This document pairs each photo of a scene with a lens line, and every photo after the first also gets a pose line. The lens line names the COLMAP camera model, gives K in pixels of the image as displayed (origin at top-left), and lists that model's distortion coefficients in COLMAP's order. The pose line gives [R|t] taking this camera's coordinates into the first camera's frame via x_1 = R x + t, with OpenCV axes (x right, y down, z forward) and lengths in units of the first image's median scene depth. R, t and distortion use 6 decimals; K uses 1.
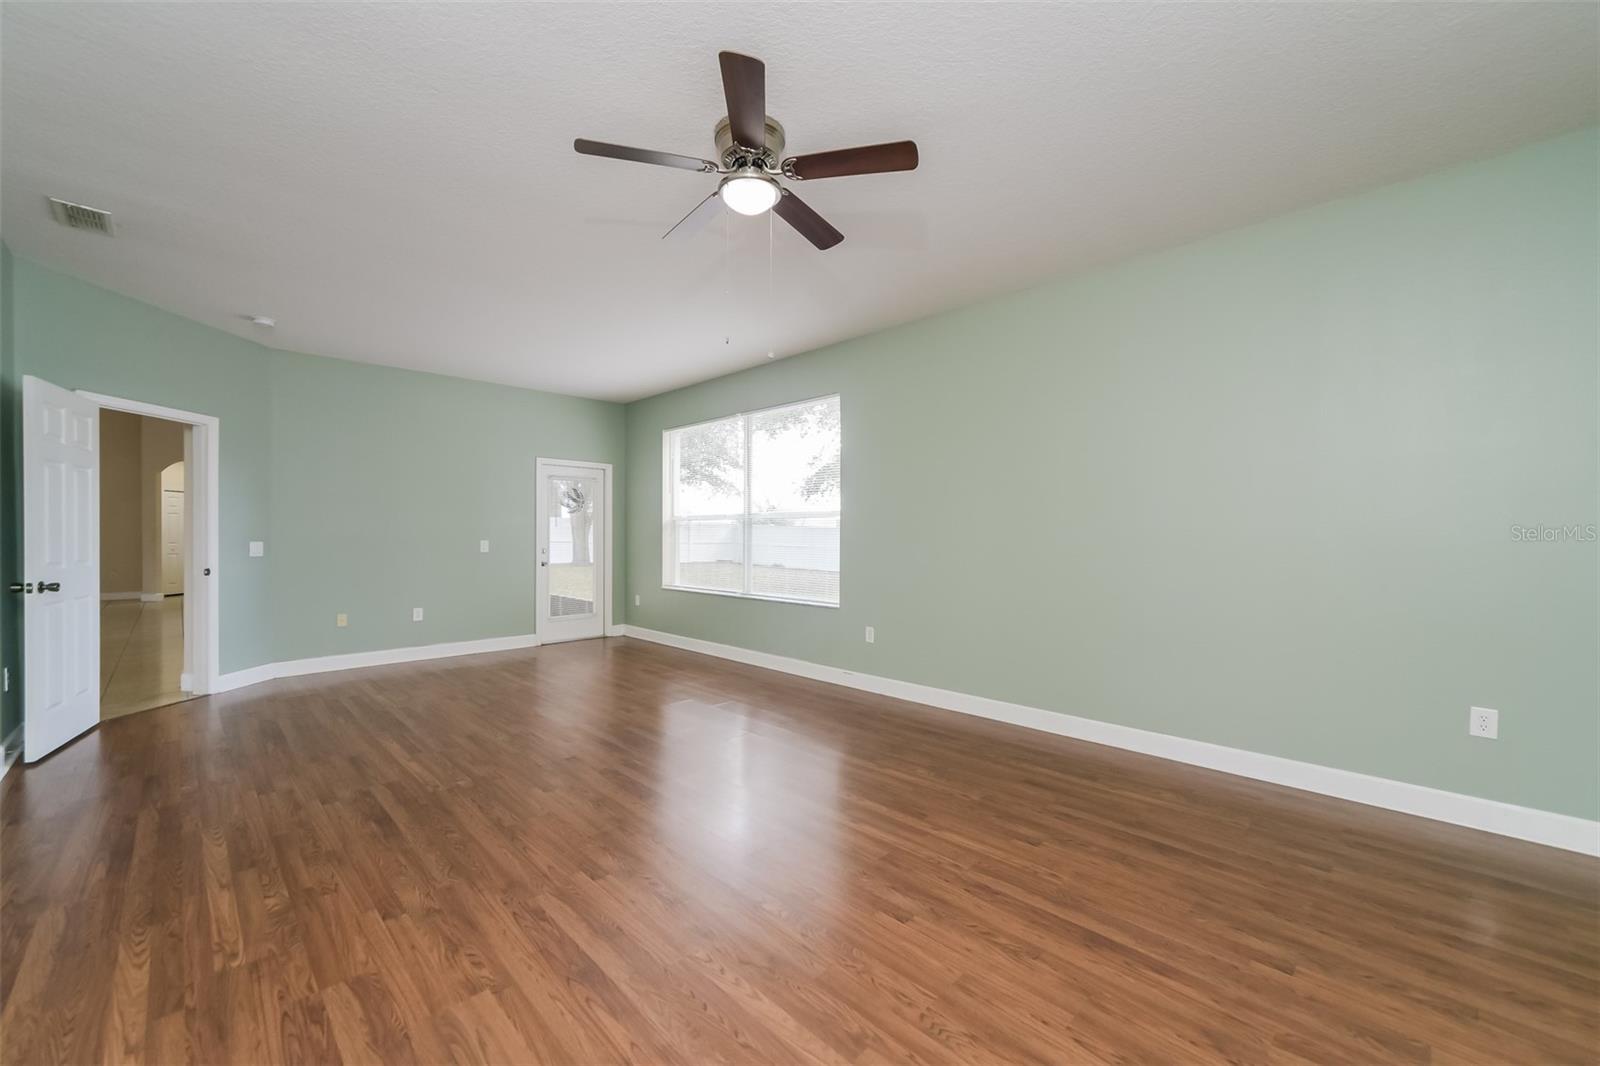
lens RADIAL K [[632.7, 0, 796.9], [0, 632.7, 545.3], [0, 0, 1]] dist [-0.012795, 0.001425]
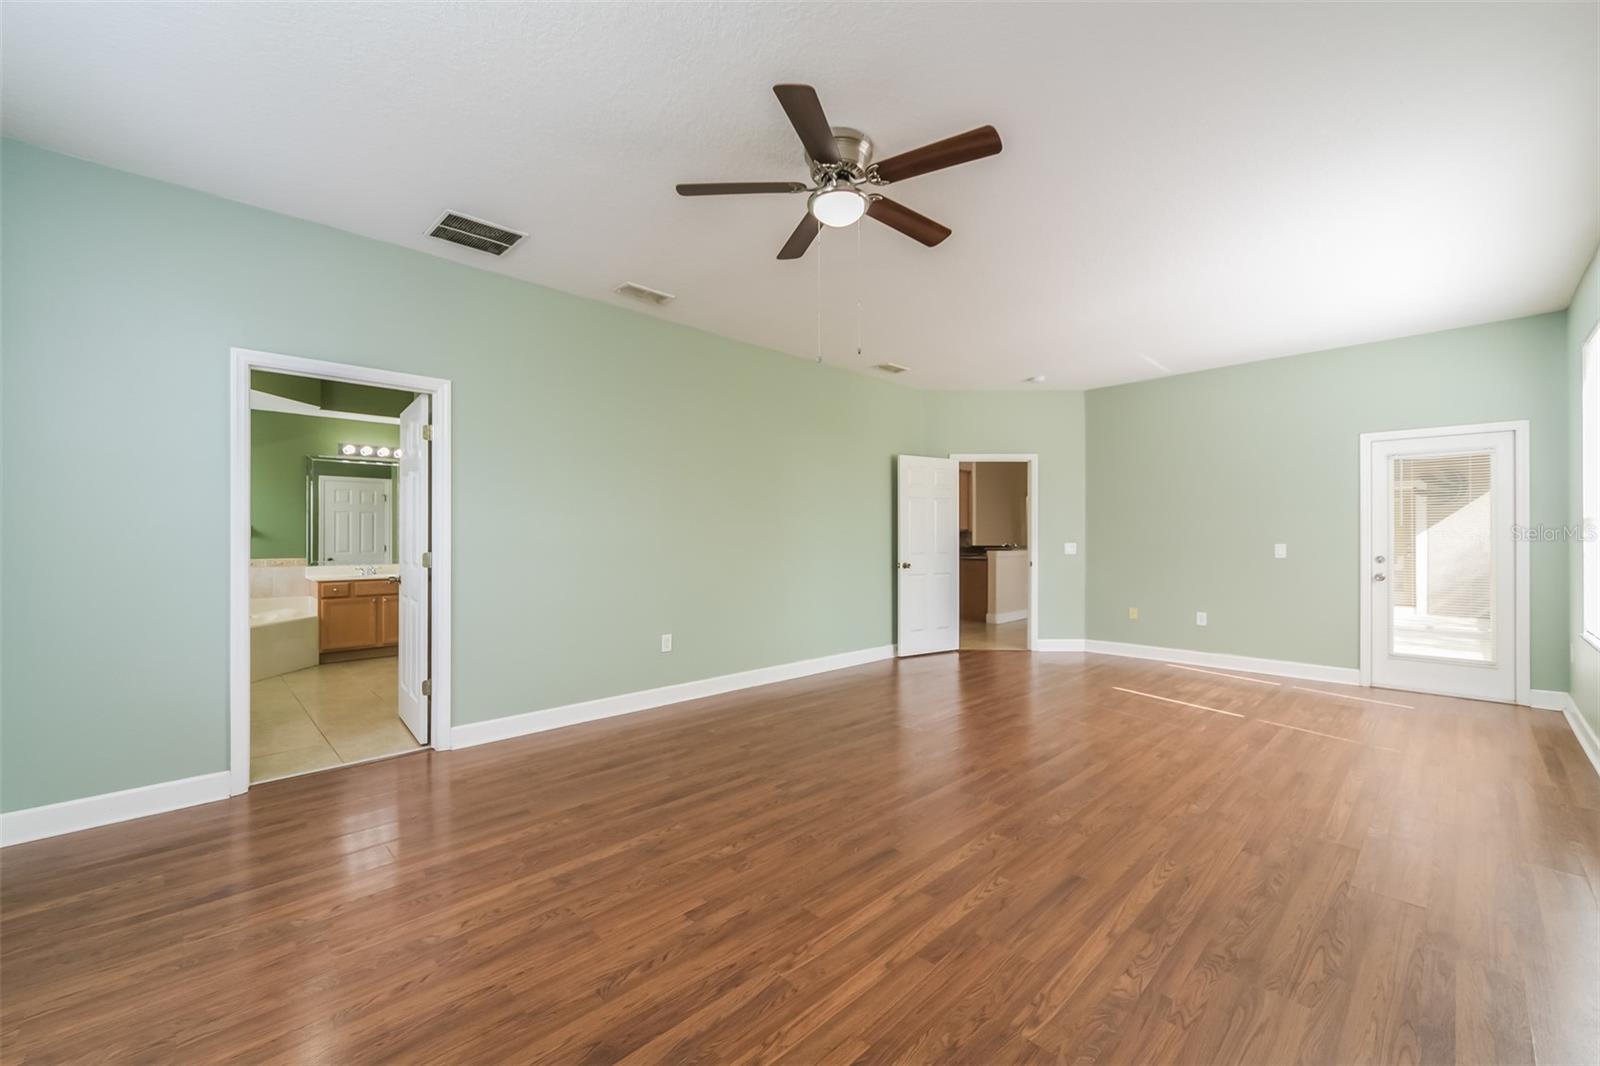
lens RADIAL K [[632.7, 0, 795.5], [0, 632.7, 538.3], [0, 0, 1]] dist [-0.012795, 0.001425]
pose [[-0.019579, -0.001312, -0.999807, 0.790208], [-0.016768, 0.999859, -0.000983, -0.007927], [0.999668, 0.016745, -0.019598, 0.790122]]
